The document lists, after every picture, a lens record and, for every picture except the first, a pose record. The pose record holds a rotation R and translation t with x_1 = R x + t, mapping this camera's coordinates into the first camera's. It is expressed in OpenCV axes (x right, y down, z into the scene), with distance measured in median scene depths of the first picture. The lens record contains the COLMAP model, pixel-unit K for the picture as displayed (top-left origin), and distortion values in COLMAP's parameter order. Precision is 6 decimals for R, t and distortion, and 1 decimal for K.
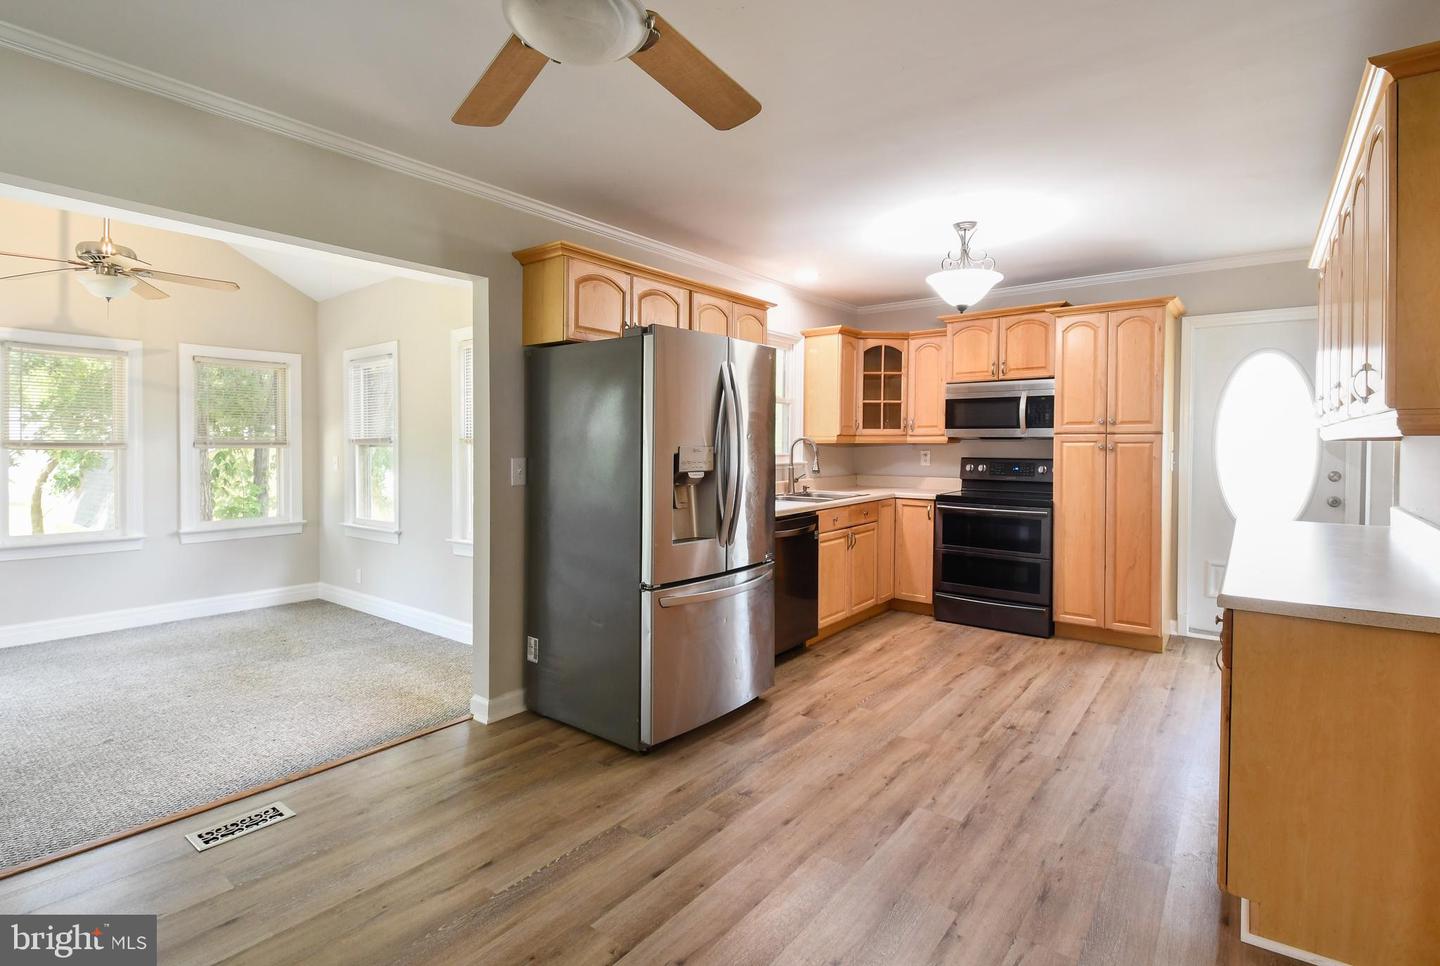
lens RADIAL K [[742.2, 0, 742.9], [0, 742.2, 449.3], [0, 0, 1]] dist [-0.013074, -0.000845]
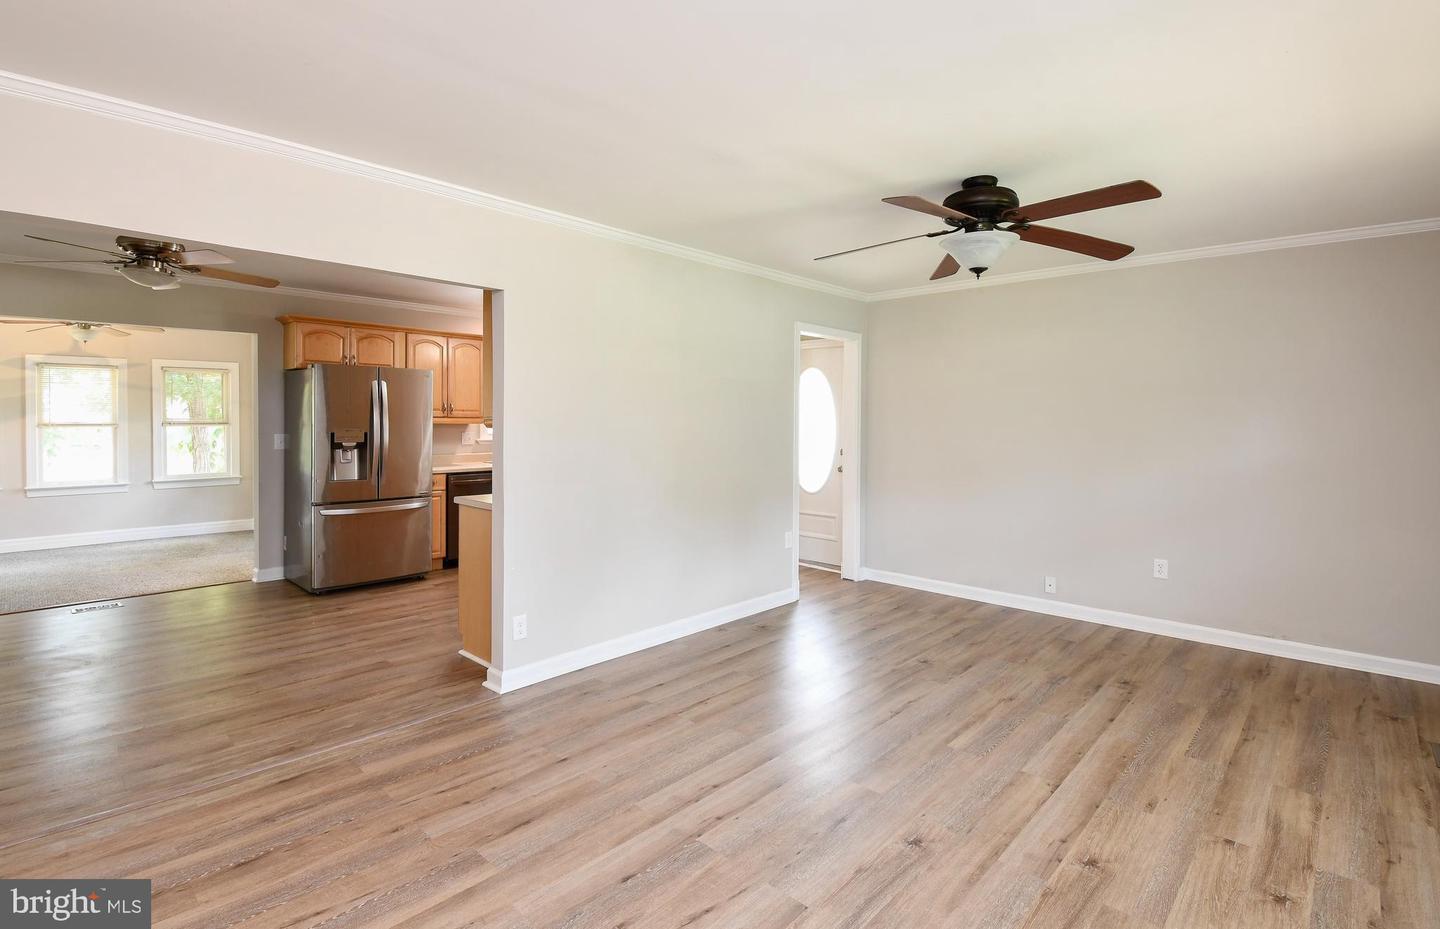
lens RADIAL K [[681.9, 0, 717.0], [0, 681.9, 427.7], [0, 0, 1]] dist [-0.001599, -0.015625]
pose [[0.997194, 0.001889, -0.074832, 0.760002], [-0.001753, 0.999997, 0.001890, -0.007385], [0.074836, -0.001754, 0.997194, -0.474328]]
